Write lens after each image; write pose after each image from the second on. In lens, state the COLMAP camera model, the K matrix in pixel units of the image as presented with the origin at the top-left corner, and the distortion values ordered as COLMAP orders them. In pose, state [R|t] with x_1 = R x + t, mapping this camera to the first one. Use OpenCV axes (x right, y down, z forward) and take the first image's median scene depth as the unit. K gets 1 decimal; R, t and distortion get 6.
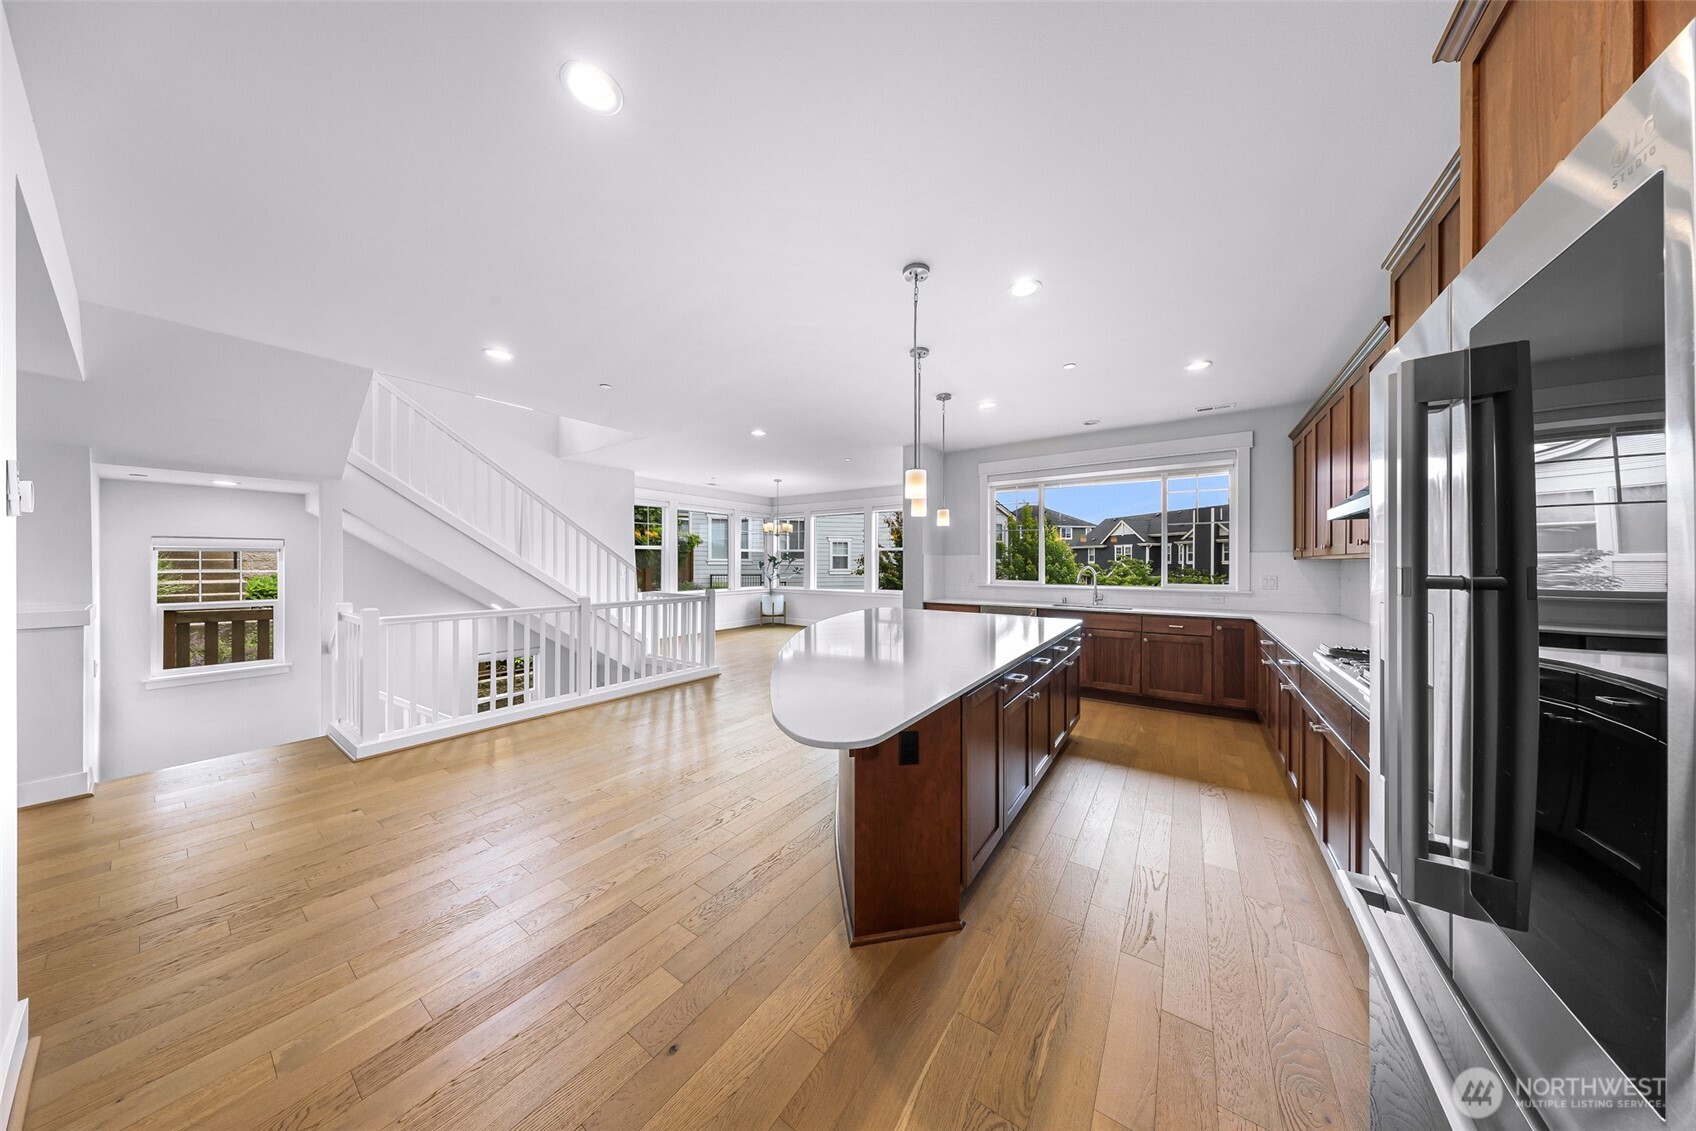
lens RADIAL K [[493.0, 0, 848.0], [0, 493.0, 565.5], [0, 0, 1]] dist [-0.009422, 0.000001]
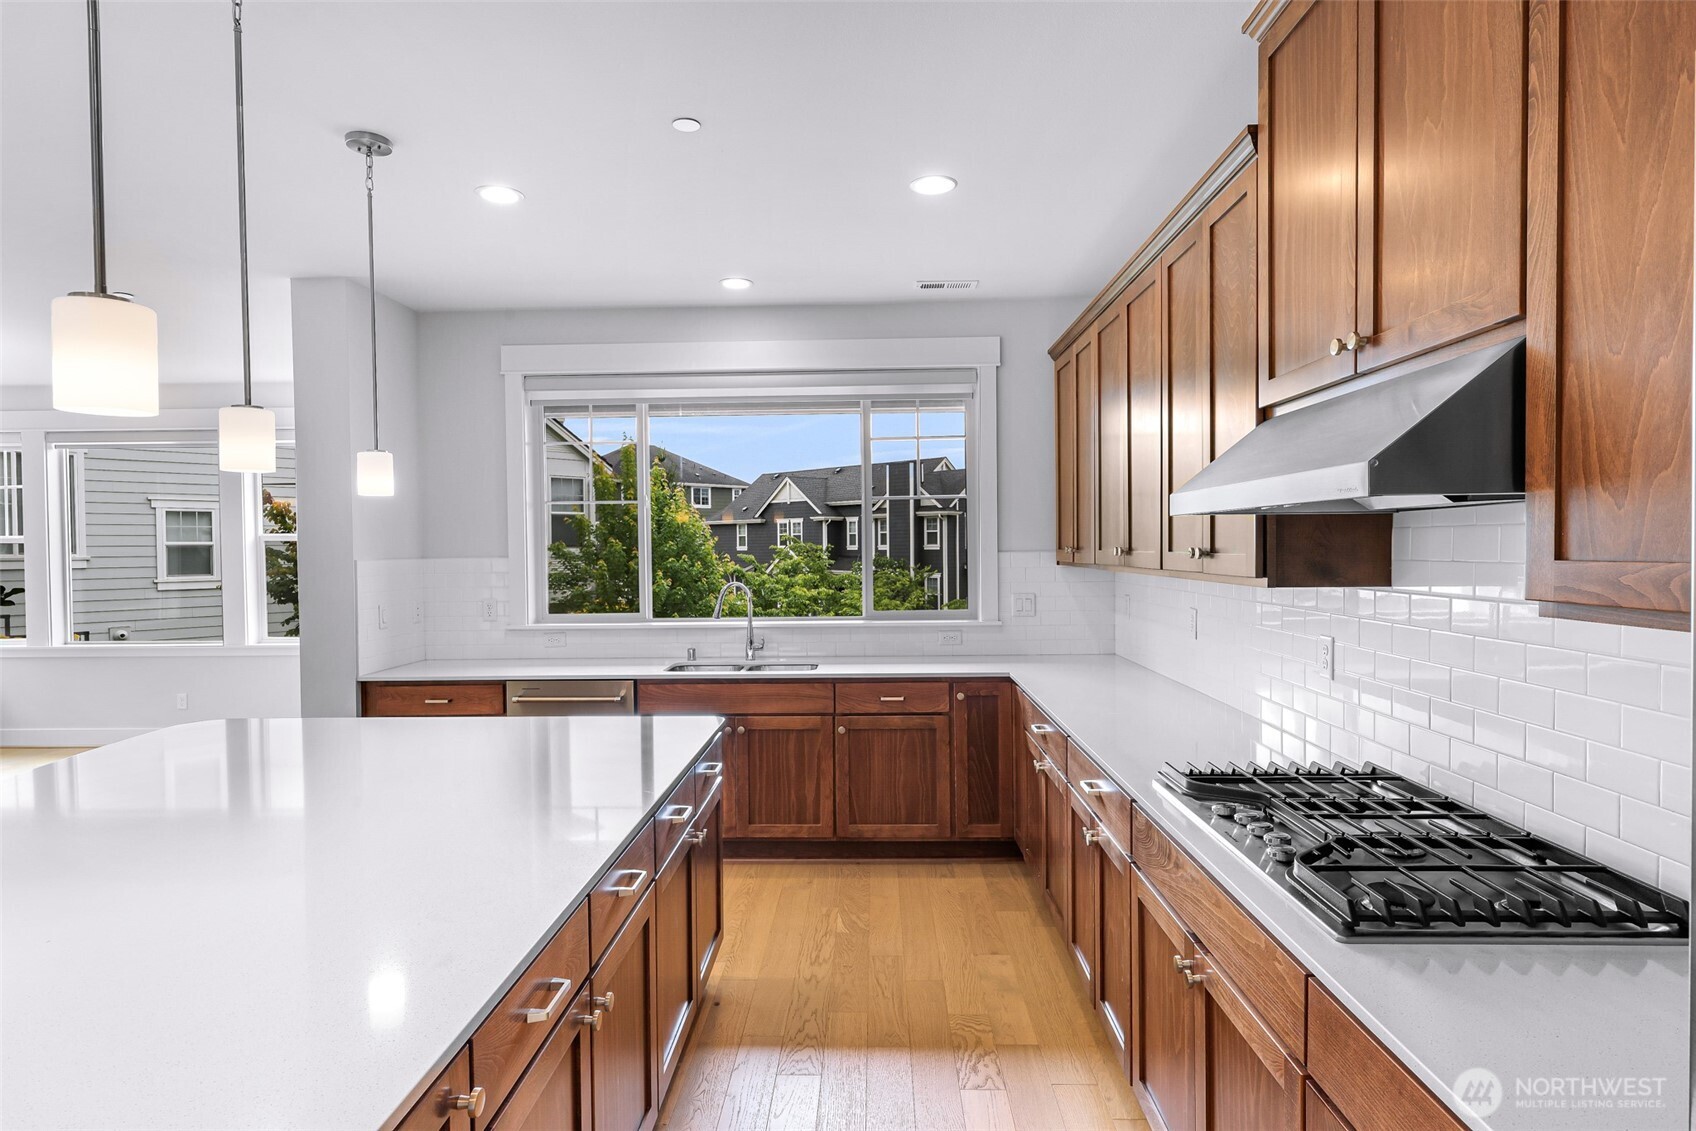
lens RADIAL K [[922.4, 0, 855.4], [0, 922.4, 551.5], [0, 0, 1]] dist [0.003537, 0.000514]
pose [[0.835366, -0.012366, 0.549555, 0.099500], [0.013597, 0.999906, 0.001831, -0.031410], [-0.549526, 0.005943, 0.835456, 0.199472]]
